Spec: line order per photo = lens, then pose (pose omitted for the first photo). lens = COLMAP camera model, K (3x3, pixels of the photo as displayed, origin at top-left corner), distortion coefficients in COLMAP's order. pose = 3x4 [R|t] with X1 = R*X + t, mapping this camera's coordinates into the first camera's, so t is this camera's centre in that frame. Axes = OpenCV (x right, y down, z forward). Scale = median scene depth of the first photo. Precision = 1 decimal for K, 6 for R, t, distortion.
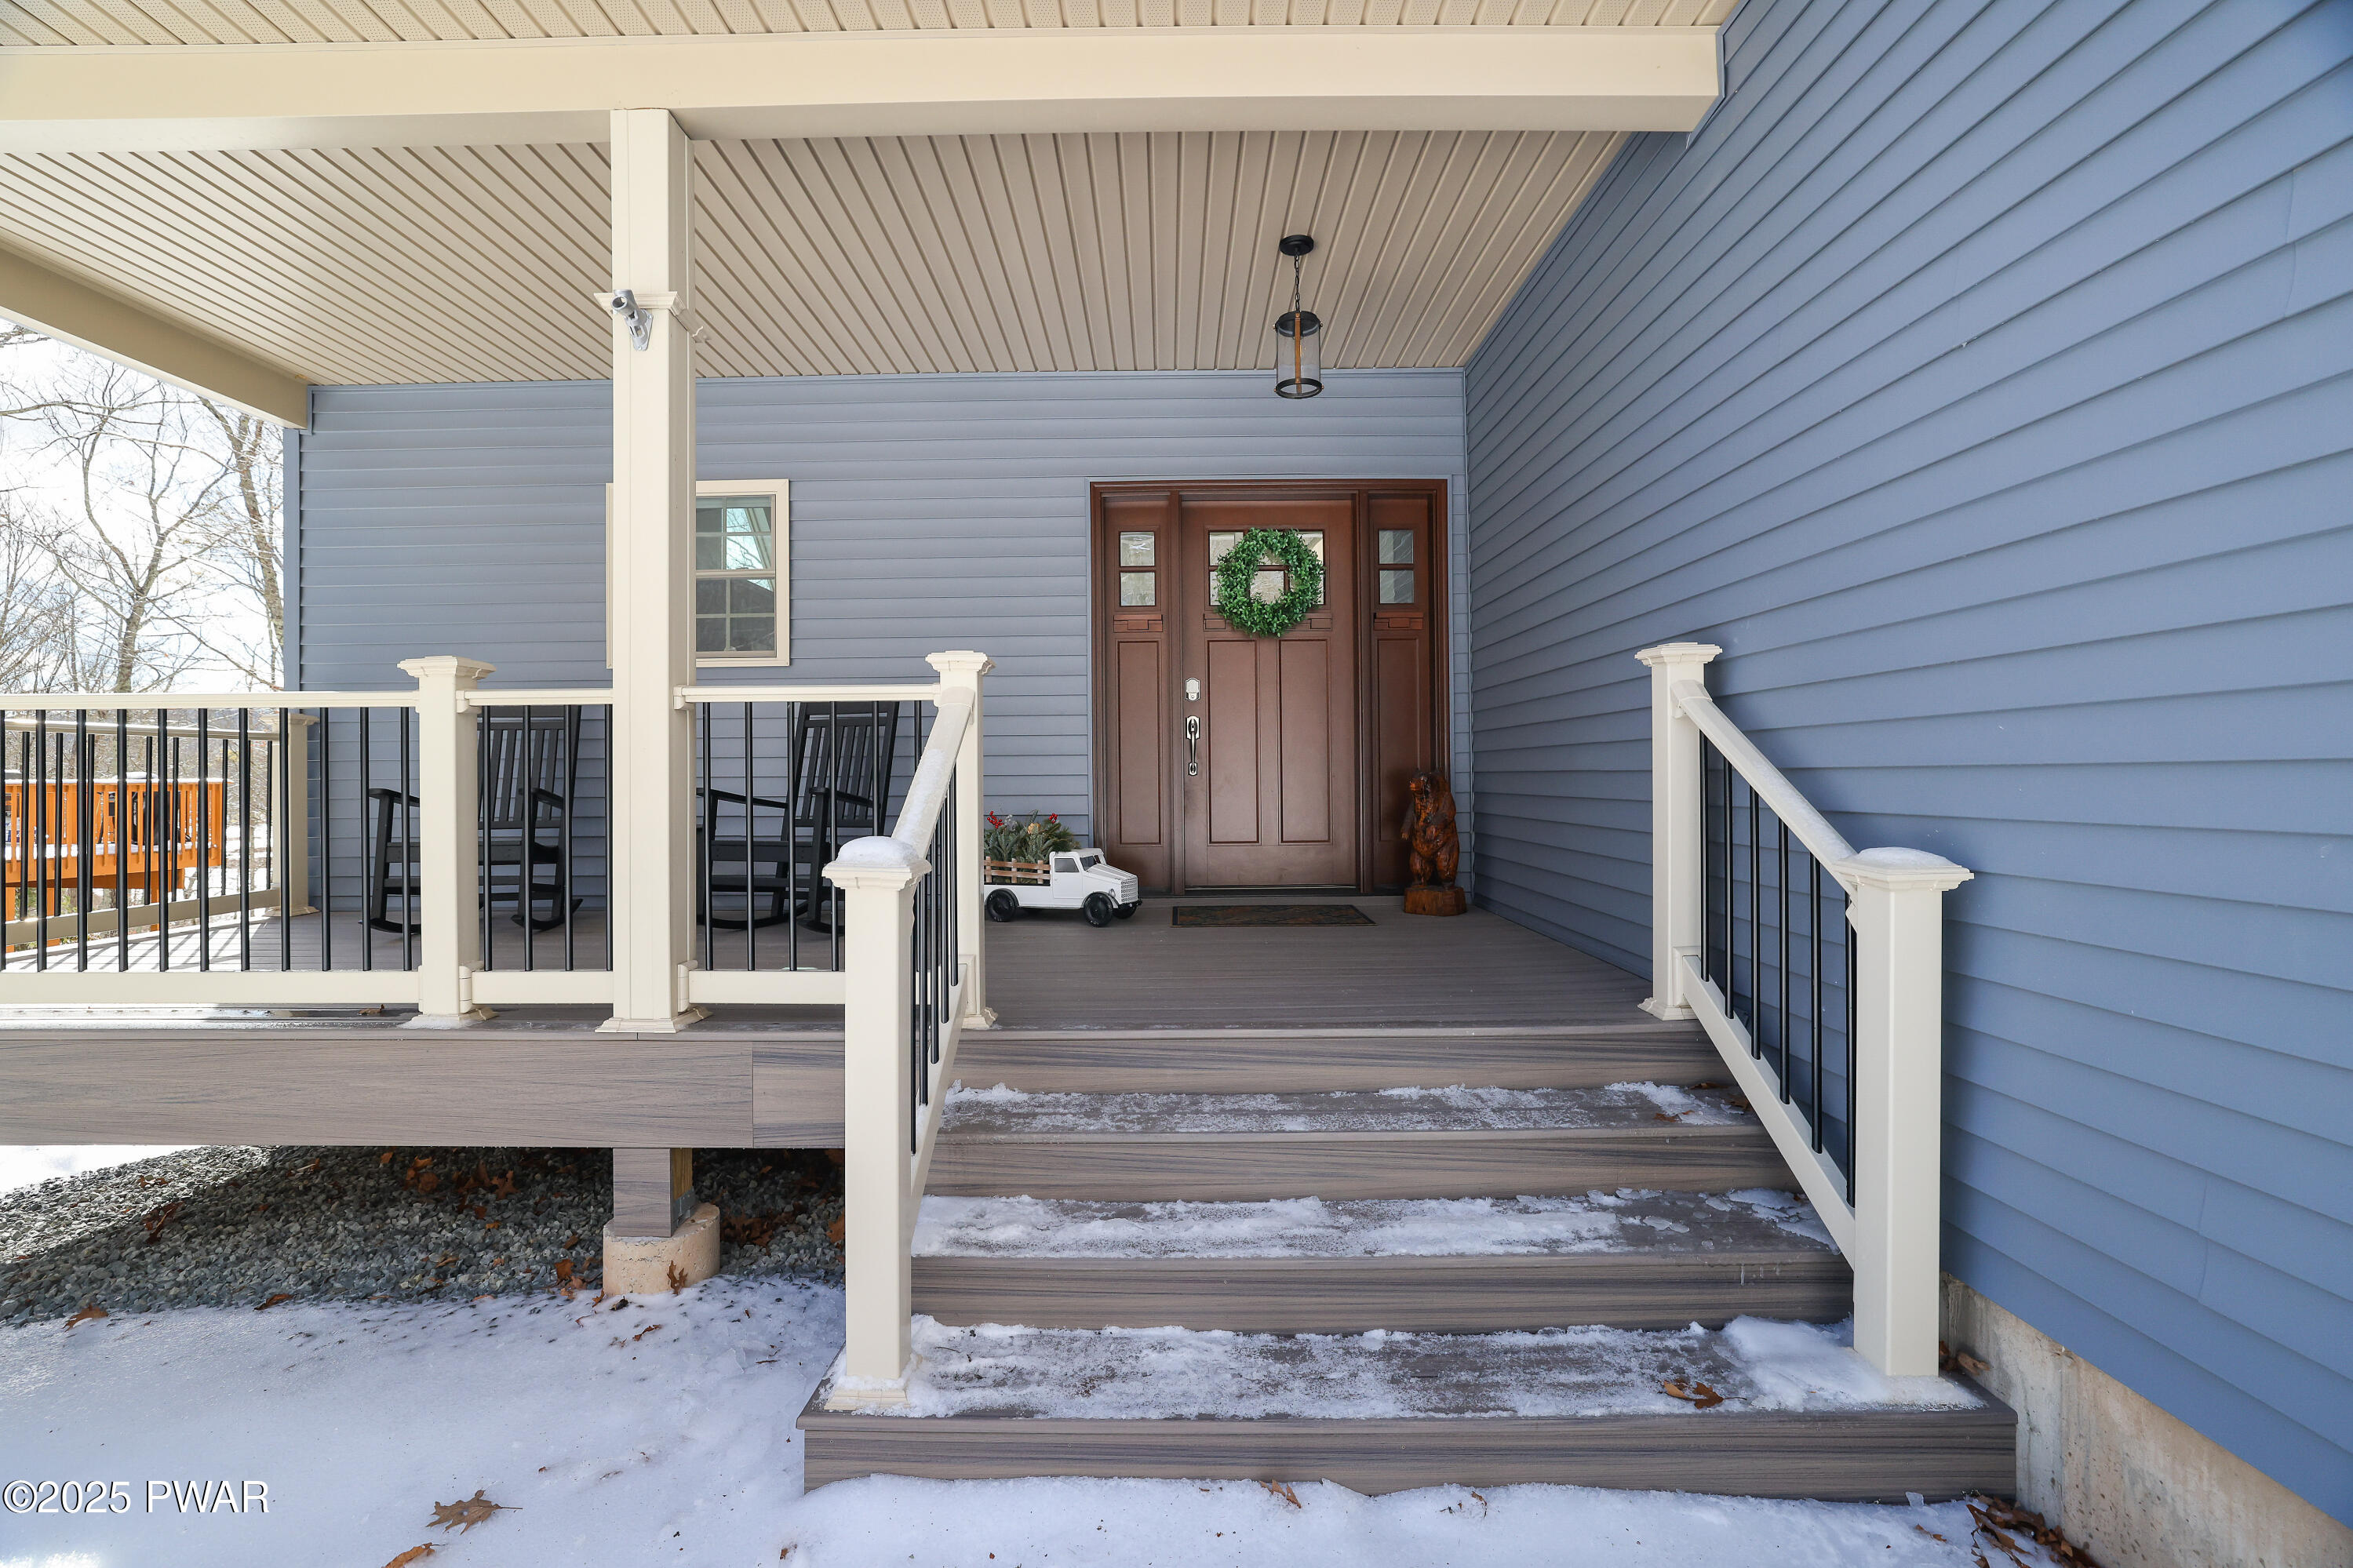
lens RADIAL K [[1012.3, 0, 1176.5], [0, 1012.3, 784.0], [0, 0, 1]] dist [-0.033851, 0.000093]
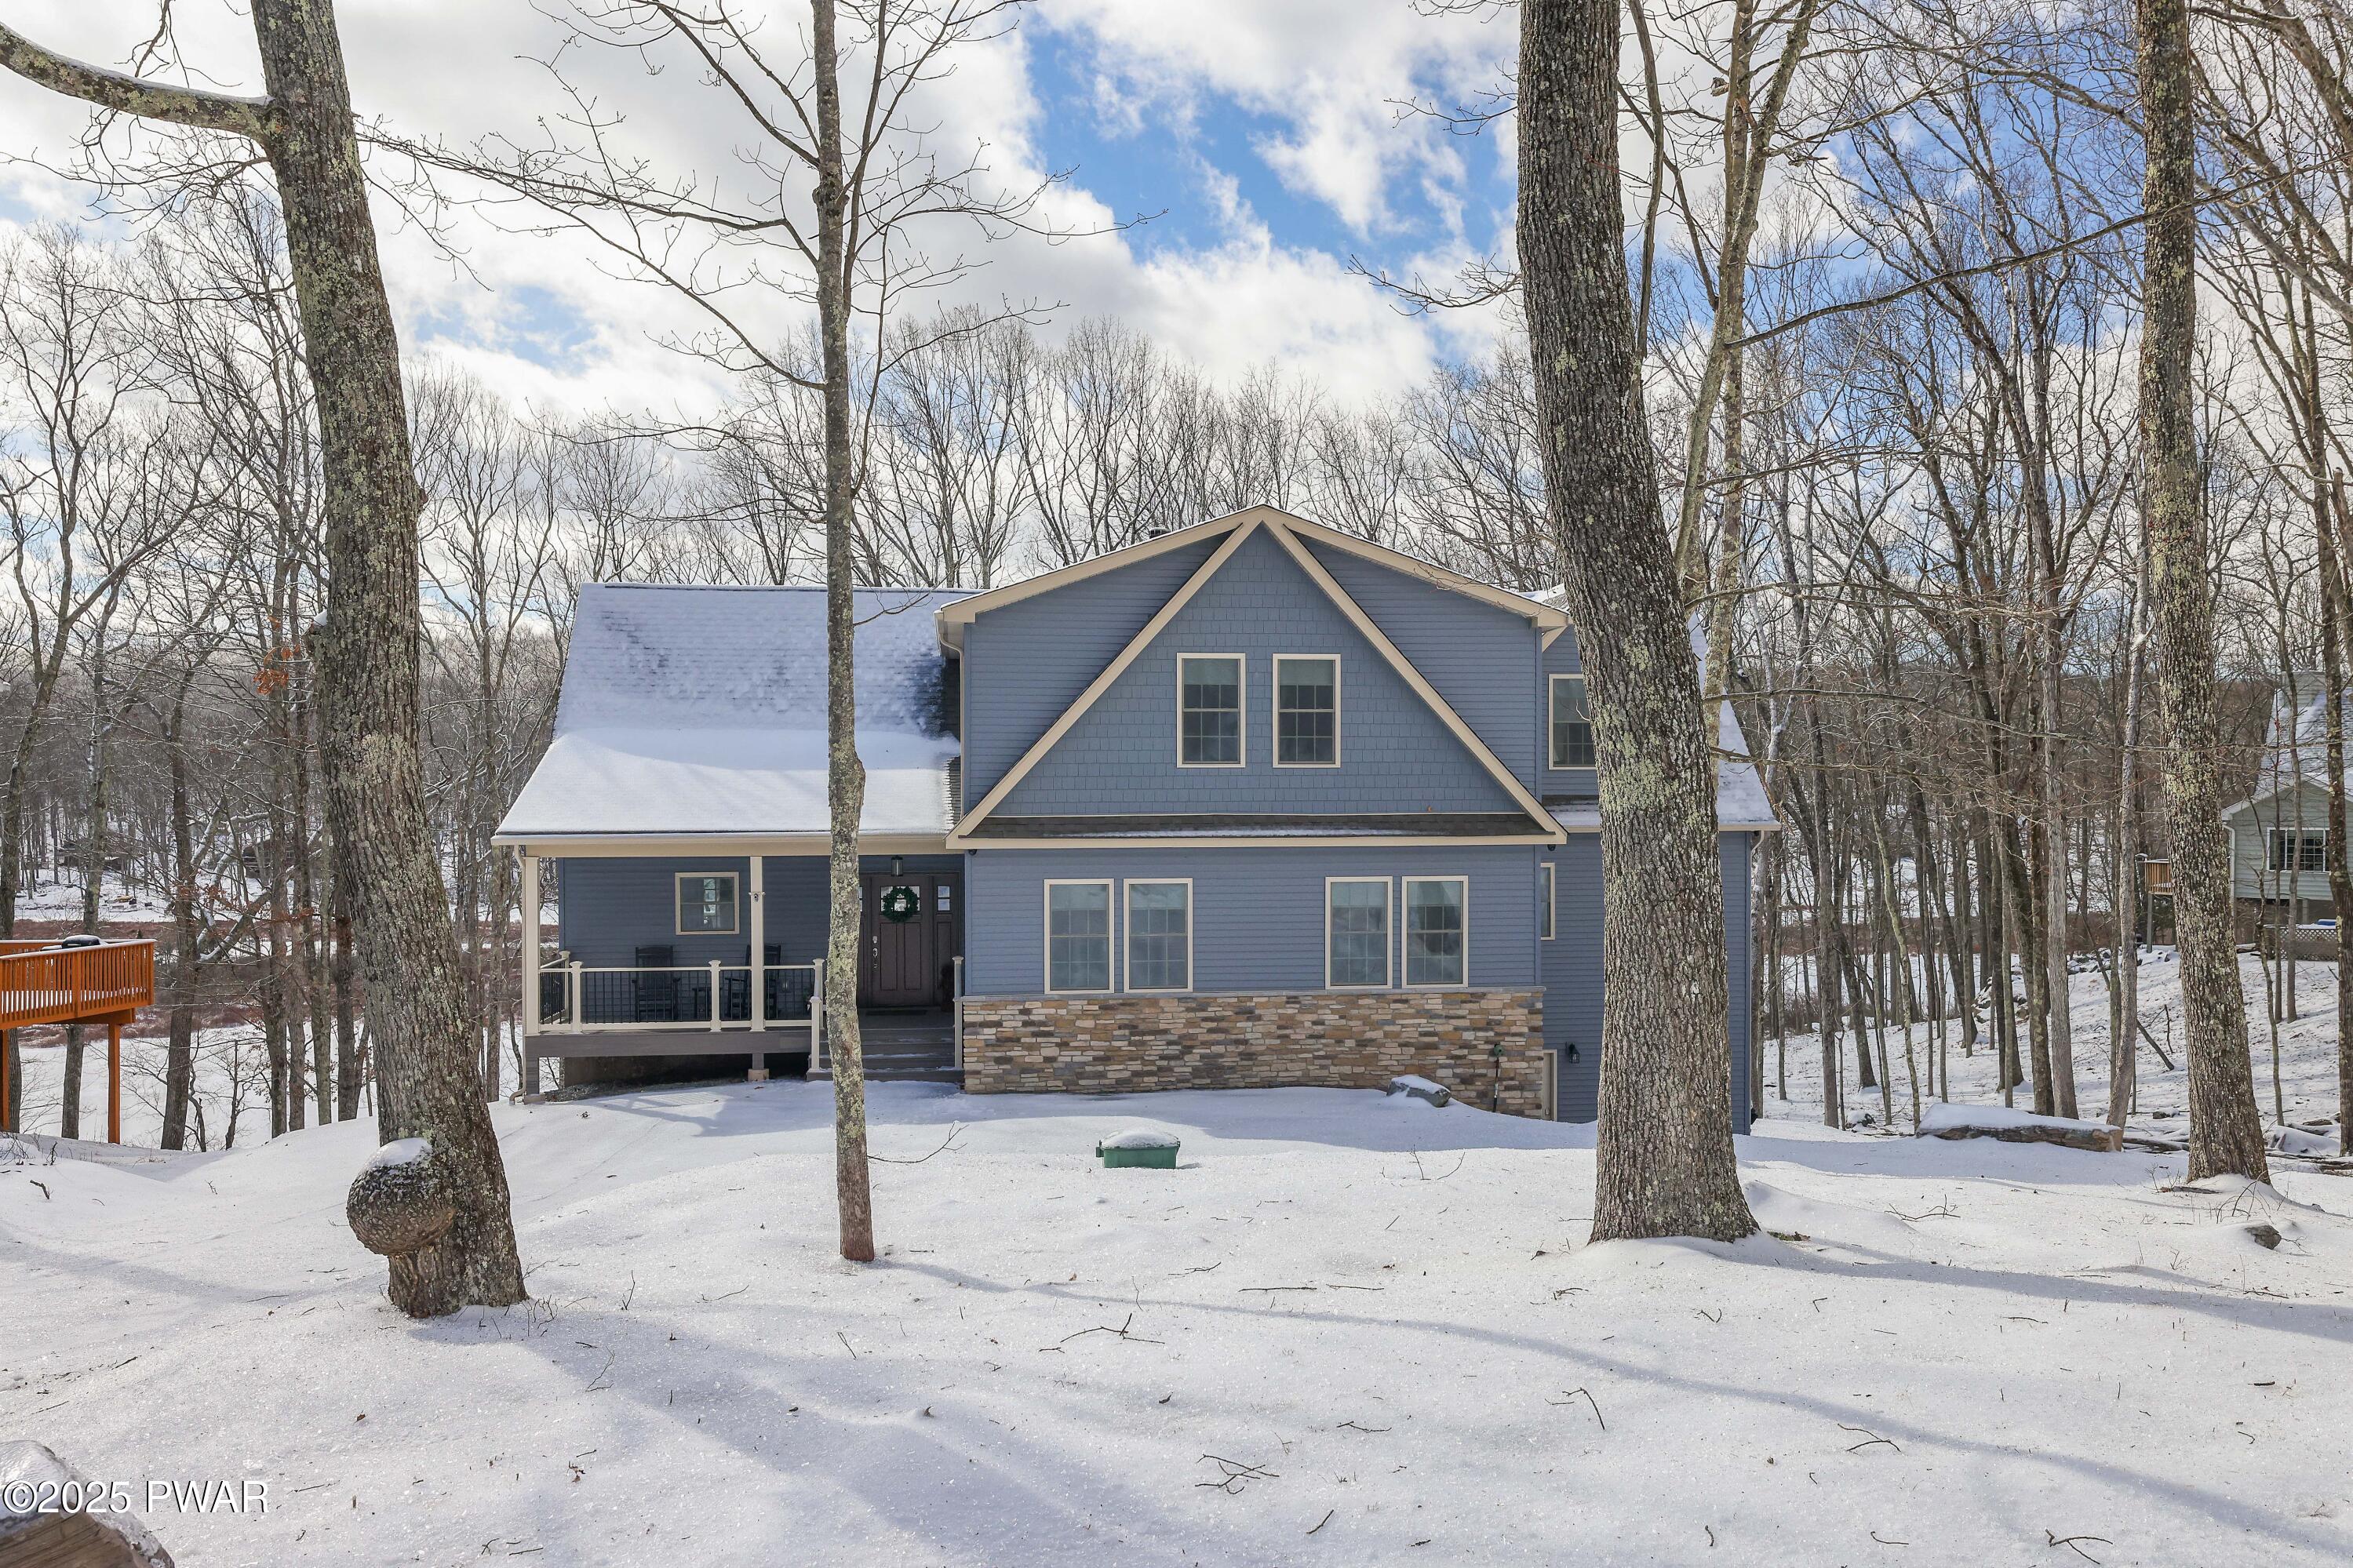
lens RADIAL K [[1964.5, 0, 1275.5], [0, 1964.5, 800.4], [0, 0, 1]] dist [0.032251, 0.001790]
pose [[0.988347, 0.001515, 0.152209, 0.588366], [-0.000332, 0.999970, -0.007794, -0.897204], [-0.152216, 0.007653, 0.988318, -9.716138]]
